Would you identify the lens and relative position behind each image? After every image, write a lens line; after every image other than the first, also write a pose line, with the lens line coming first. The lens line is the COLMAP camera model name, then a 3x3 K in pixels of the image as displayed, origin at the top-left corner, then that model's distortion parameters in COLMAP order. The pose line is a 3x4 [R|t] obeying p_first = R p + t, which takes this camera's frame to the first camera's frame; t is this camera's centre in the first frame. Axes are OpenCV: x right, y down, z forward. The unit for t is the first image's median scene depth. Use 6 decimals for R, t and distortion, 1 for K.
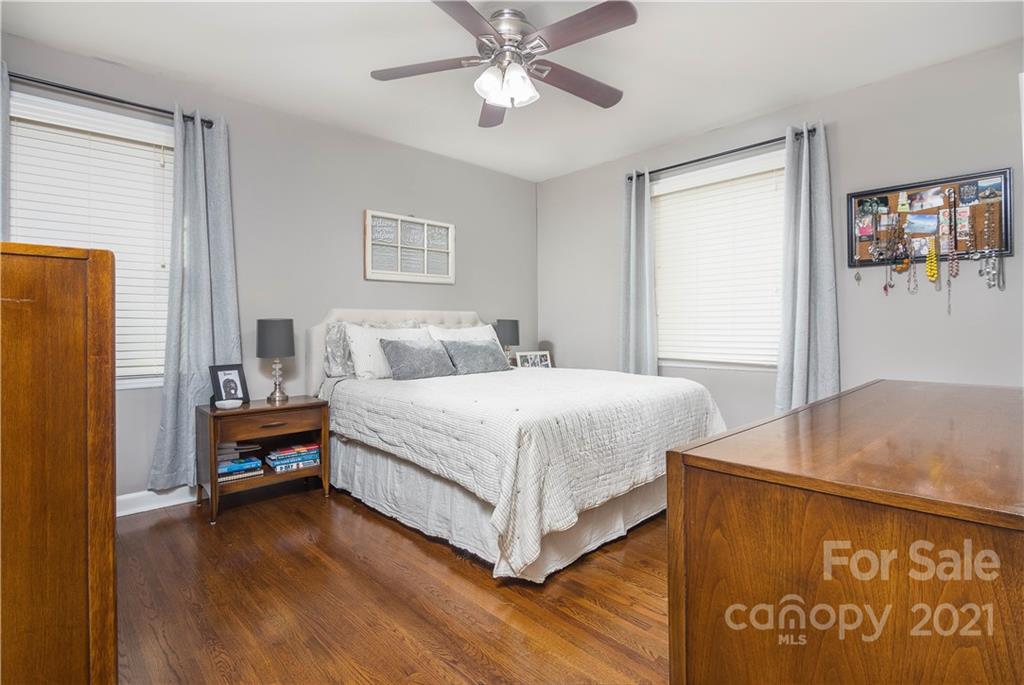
lens RADIAL K [[496.6, 0, 510.7], [0, 496.6, 322.4], [0, 0, 1]] dist [0.003785, -0.011199]
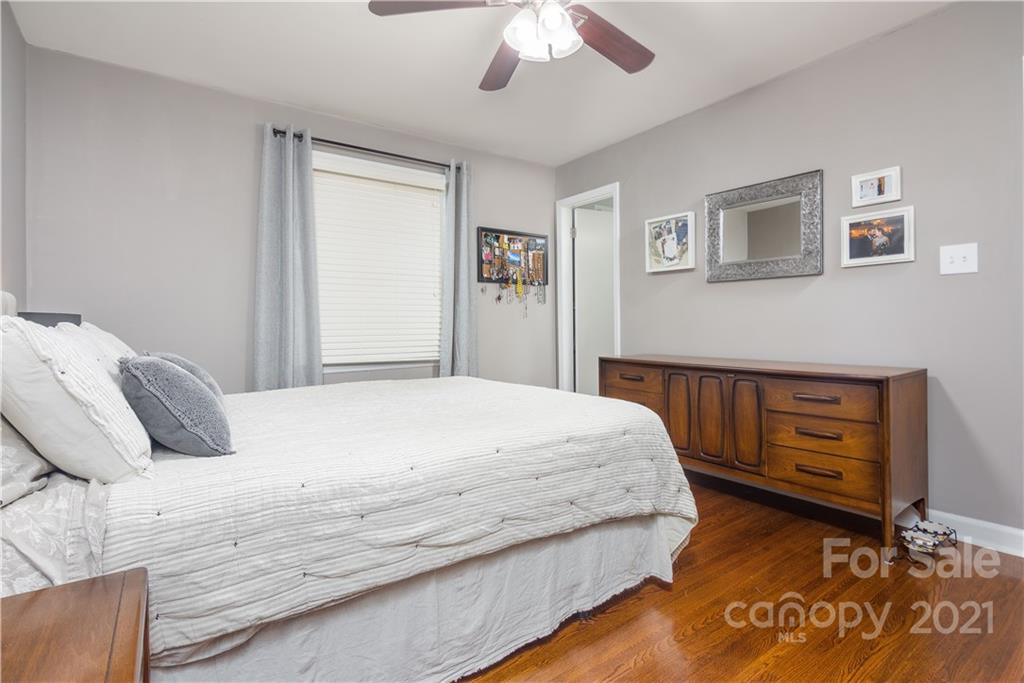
lens RADIAL K [[499.1, 0, 515.8], [0, 499.1, 325.8], [0, 0, 1]] dist [0.004697, -0.012104]
pose [[0.118183, 0.004010, 0.992984, -0.670176], [0.001059, 0.999991, -0.004165, 0.014495], [-0.992991, 0.001543, 0.118178, 0.772743]]
